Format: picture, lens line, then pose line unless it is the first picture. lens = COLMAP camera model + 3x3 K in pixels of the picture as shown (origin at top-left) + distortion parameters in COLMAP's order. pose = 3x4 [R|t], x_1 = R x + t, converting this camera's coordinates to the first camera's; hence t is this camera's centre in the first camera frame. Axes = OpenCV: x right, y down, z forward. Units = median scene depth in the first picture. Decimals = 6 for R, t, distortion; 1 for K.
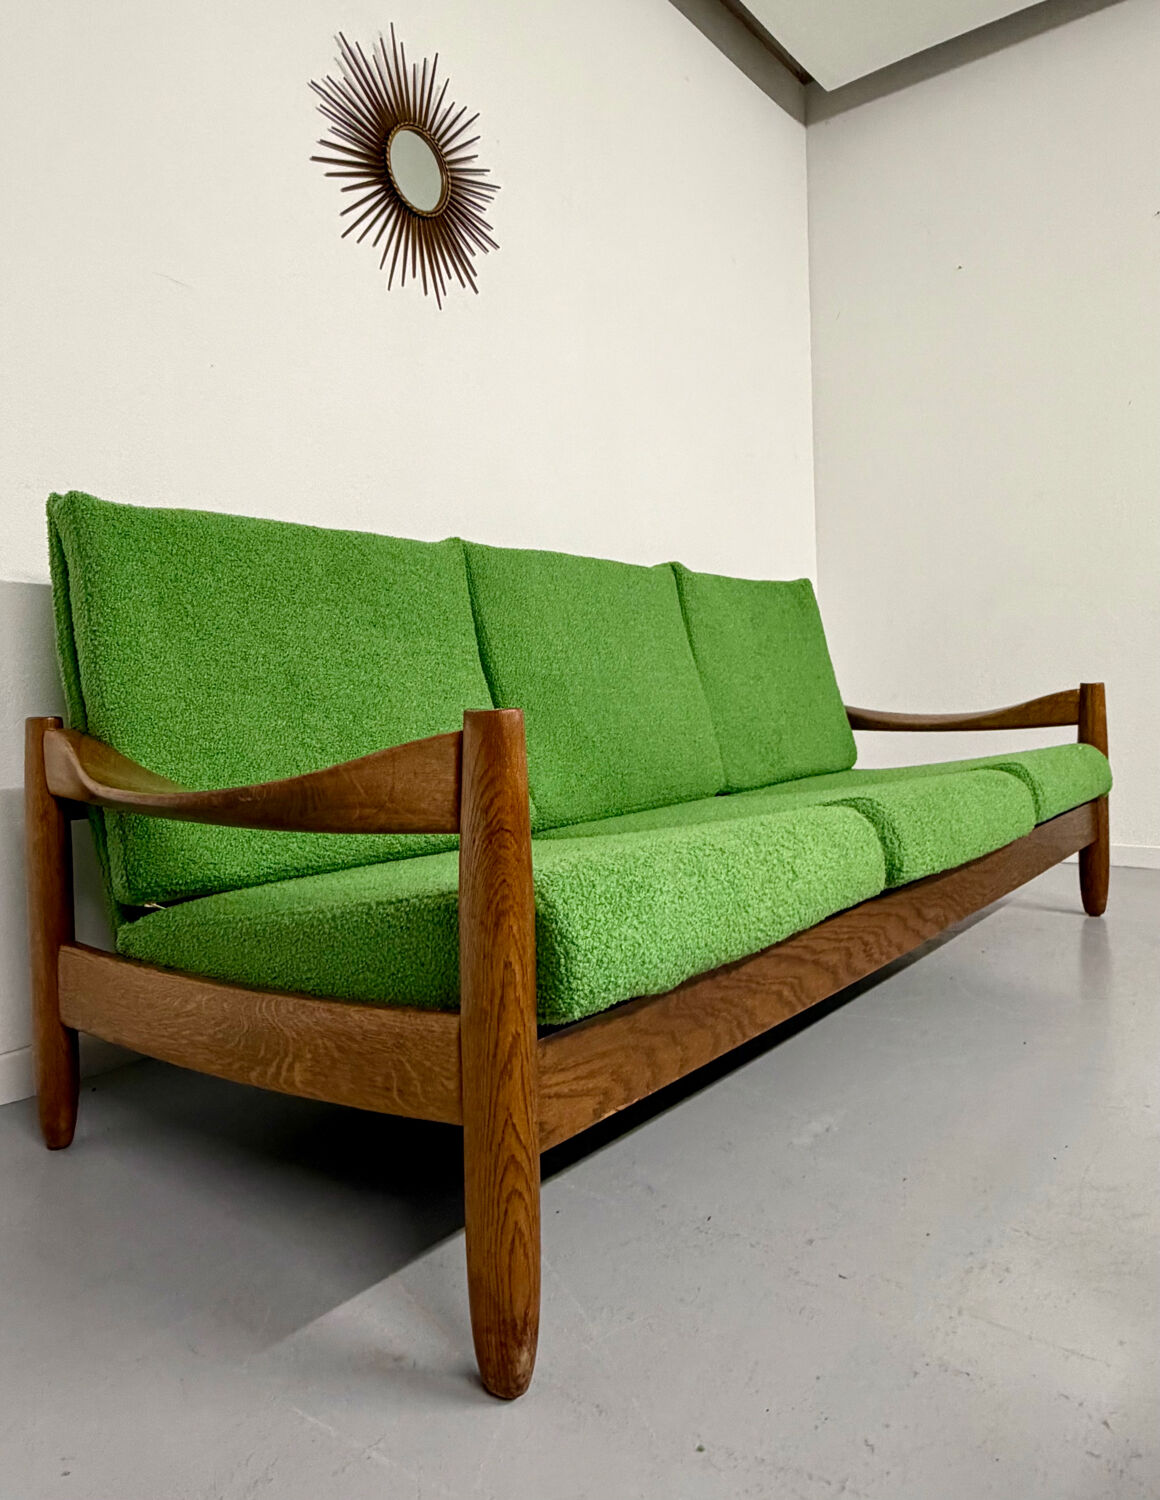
lens RADIAL K [[1061.6, 0, 573.9], [0, 1061.6, 710.0], [0, 0, 1]] dist [0.006794, 0.001452]
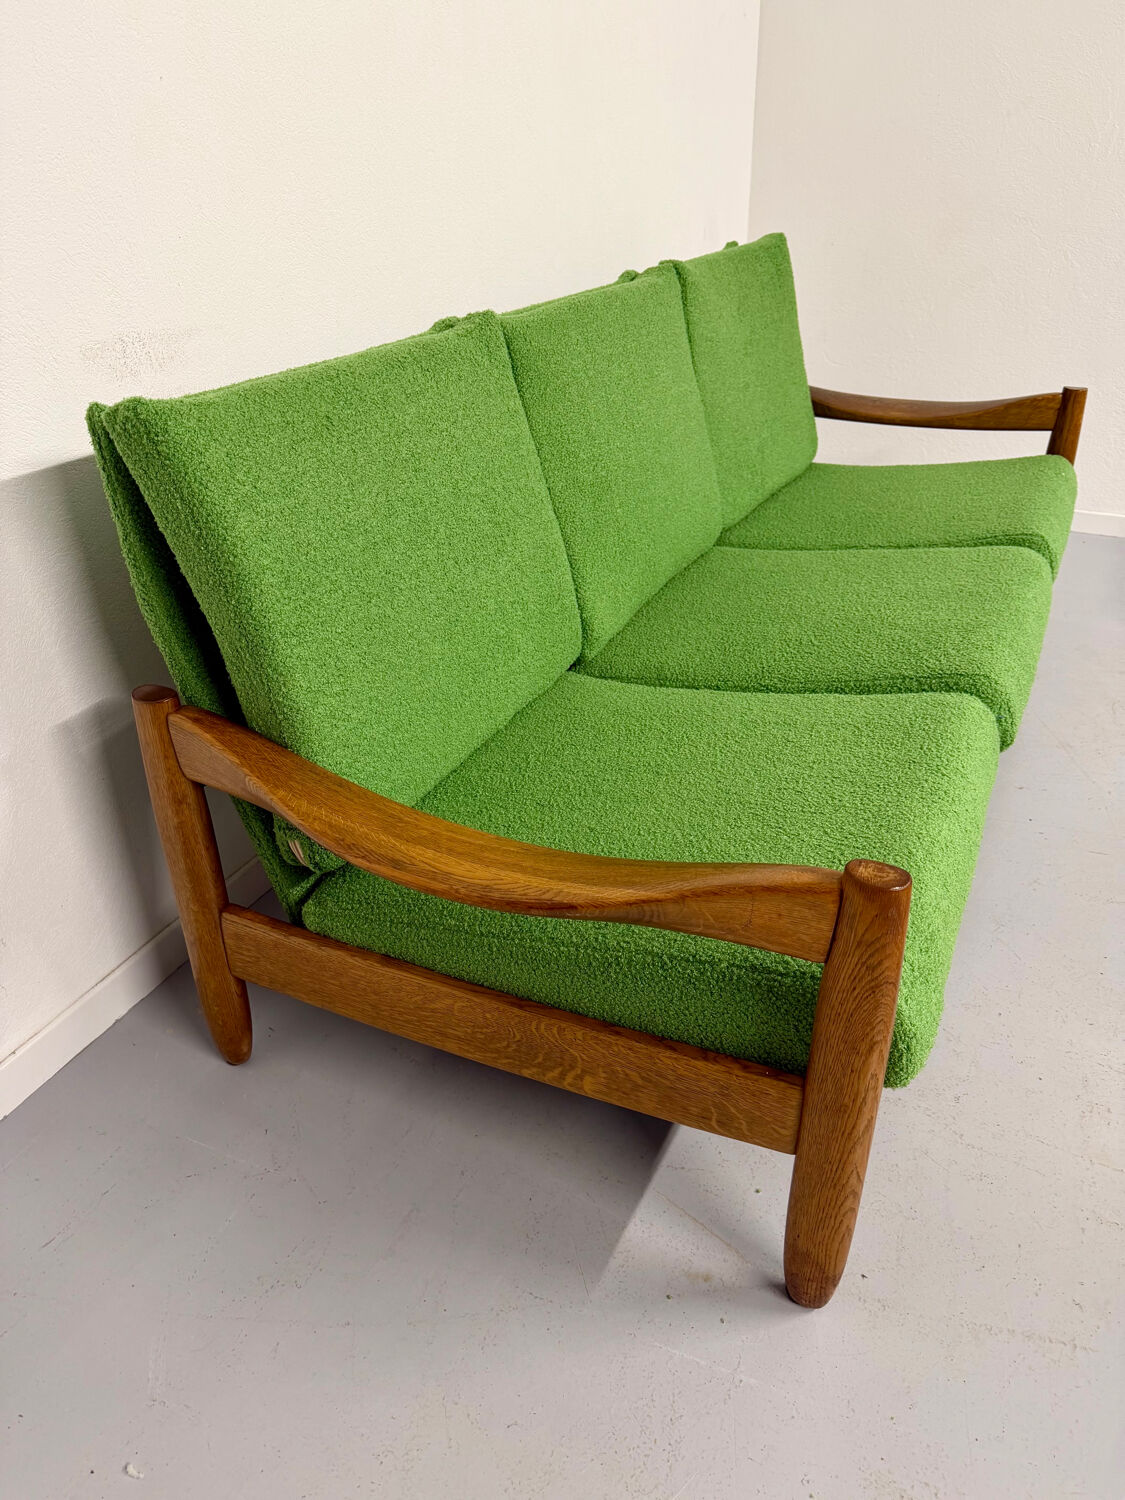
lens RADIAL K [[1076.3, 0, 562.5], [0, 1076.3, 750.0], [0, 0, 1]] dist [0.127320, -0.244729]
pose [[0.975765, -0.098225, 0.195538, -0.348865], [-0.008824, 0.875203, 0.483675, -0.373677], [-0.218644, -0.473678, 0.853126, 0.154211]]
